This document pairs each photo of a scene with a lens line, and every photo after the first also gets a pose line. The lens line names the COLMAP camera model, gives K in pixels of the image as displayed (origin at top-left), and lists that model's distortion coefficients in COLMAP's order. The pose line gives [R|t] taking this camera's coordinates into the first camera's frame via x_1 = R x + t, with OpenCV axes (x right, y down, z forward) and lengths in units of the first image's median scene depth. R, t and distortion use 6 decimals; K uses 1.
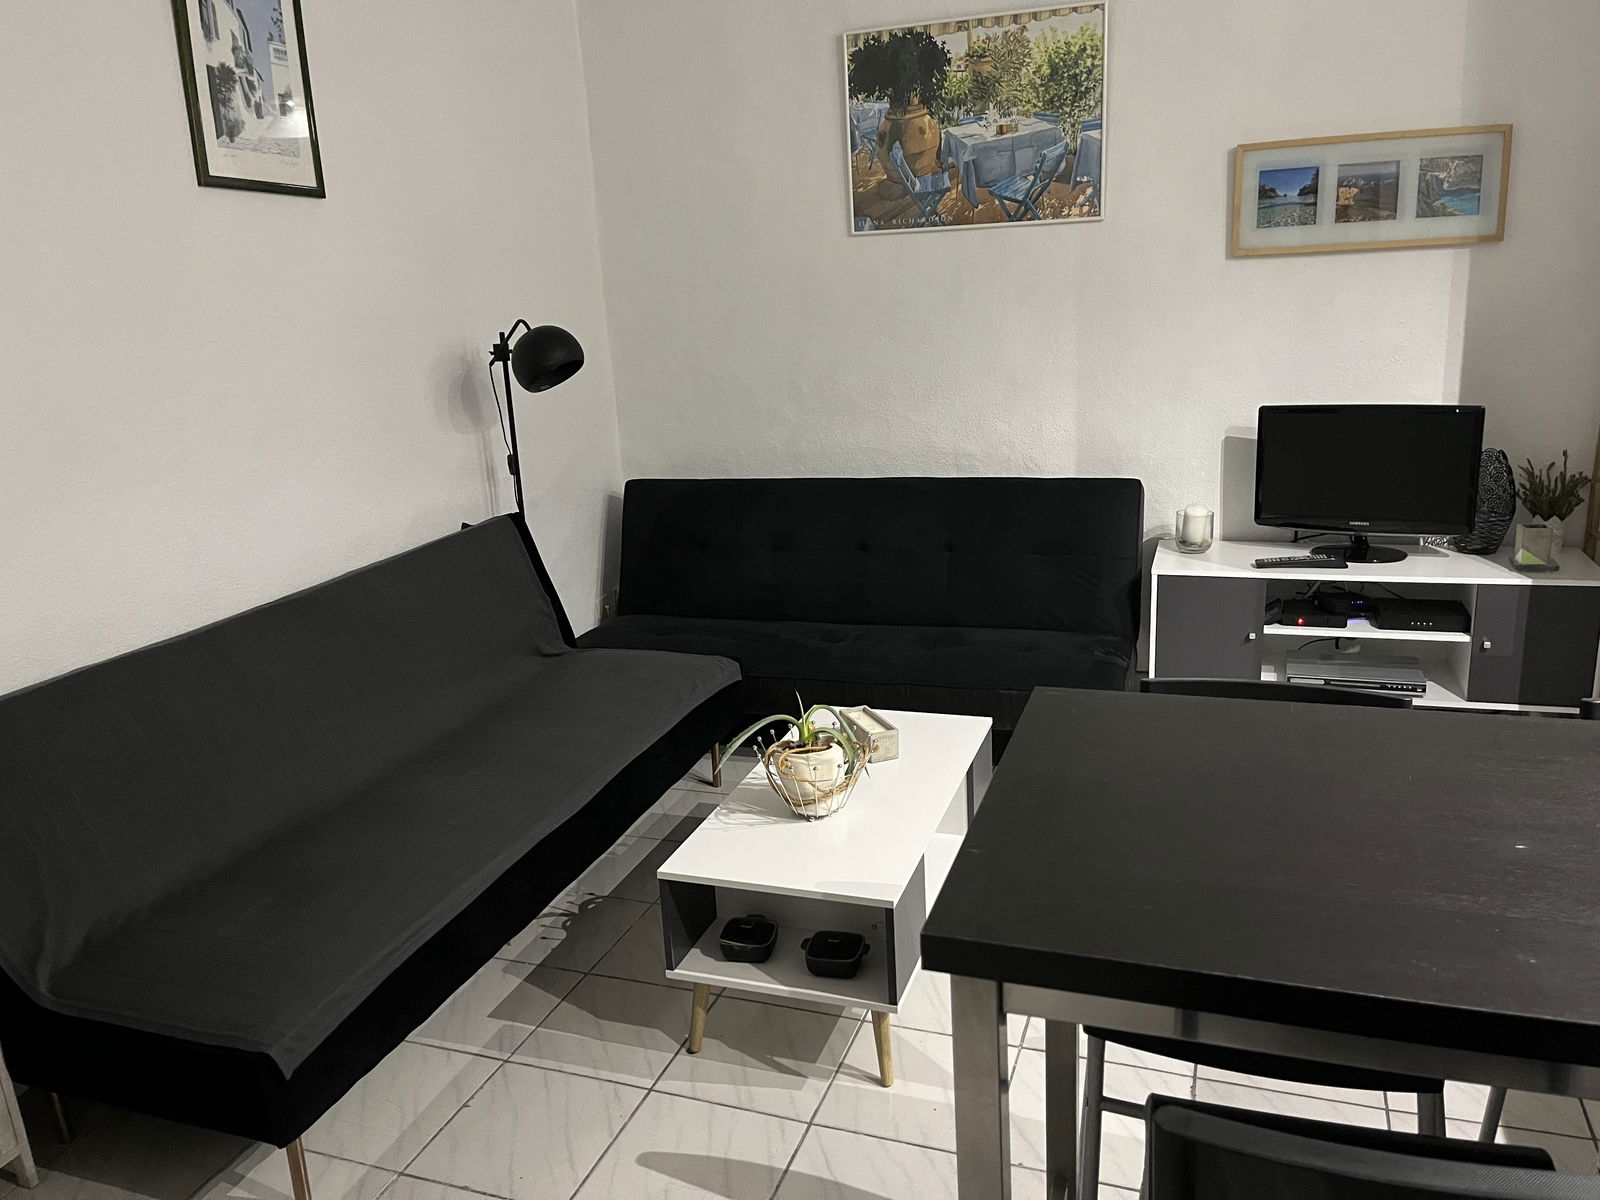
lens RADIAL K [[1195.4, 0, 798.0], [0, 1195.4, 598.3], [0, 0, 1]] dist [0.036024, -0.049202]
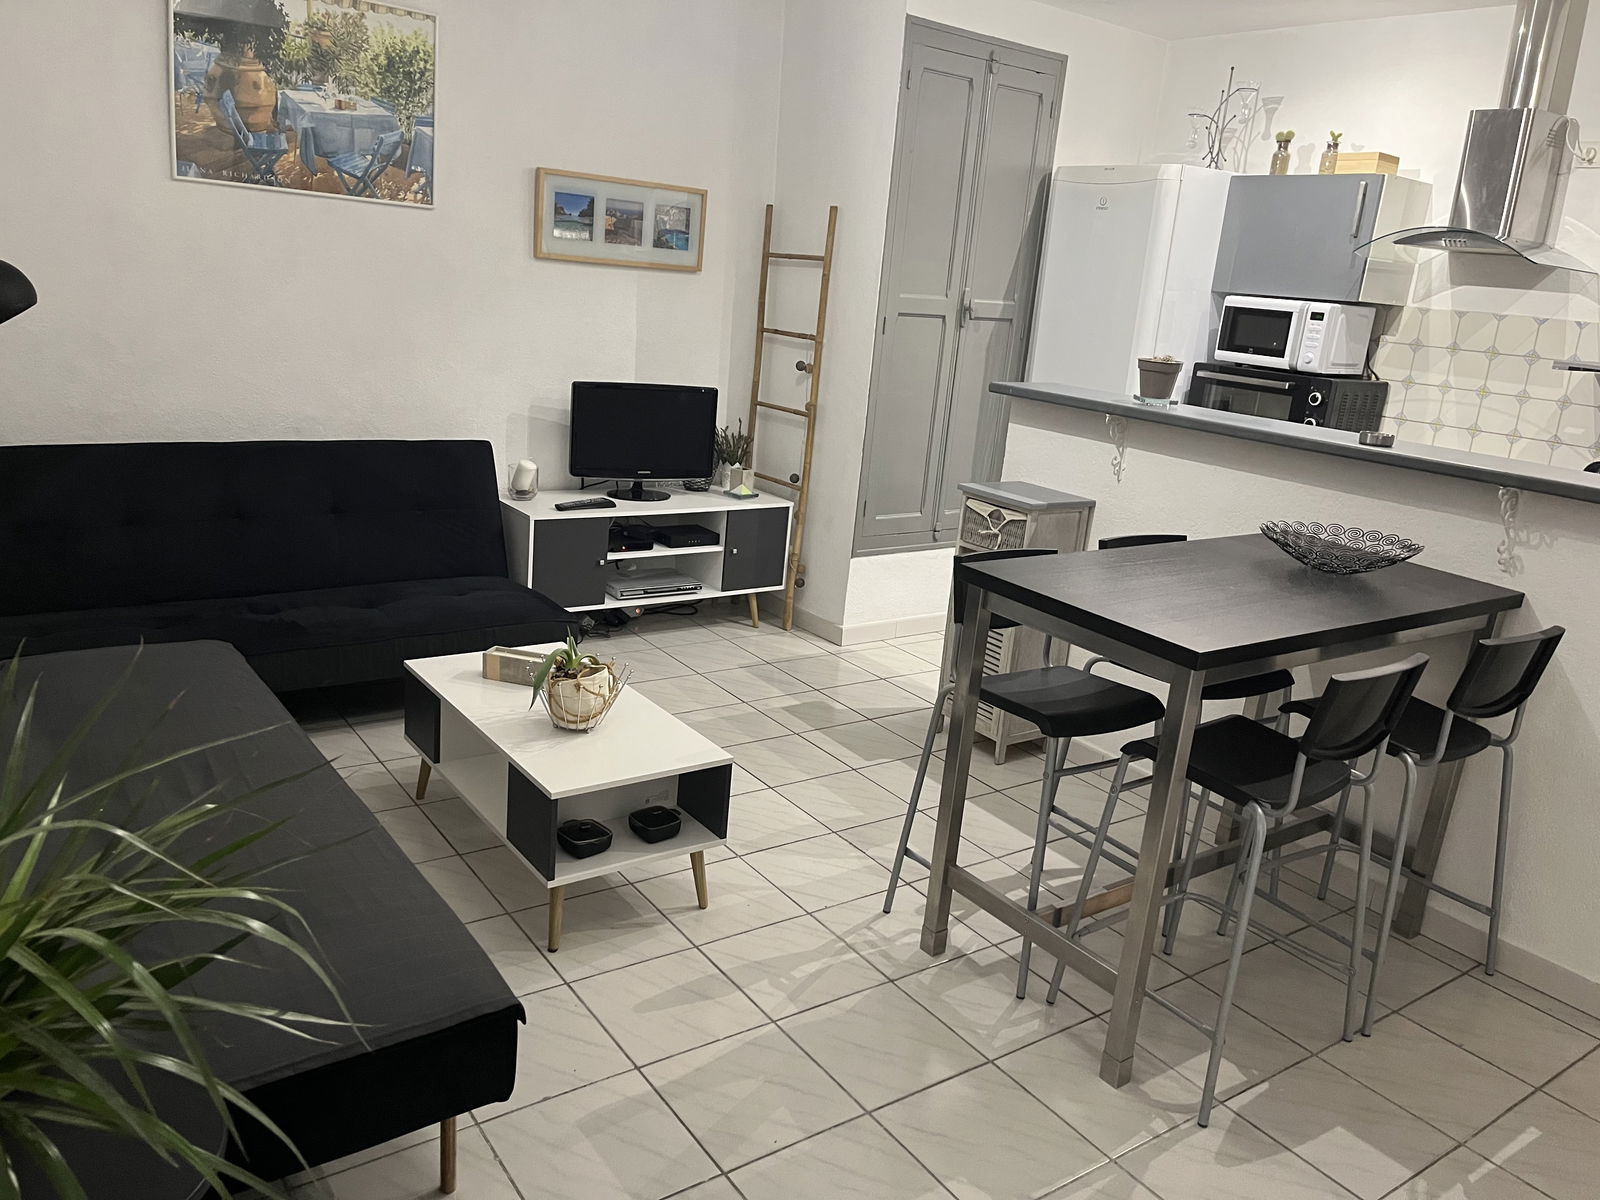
lens RADIAL K [[1195.4, 0, 805.3], [0, 1195.4, 597.6], [0, 0, 1]] dist [0.036024, -0.049202]
pose [[0.557079, -0.120307, 0.821699, -0.525019], [0.092725, 0.992275, 0.082418, -0.015631], [-0.825267, 0.030279, 0.563931, 0.094642]]
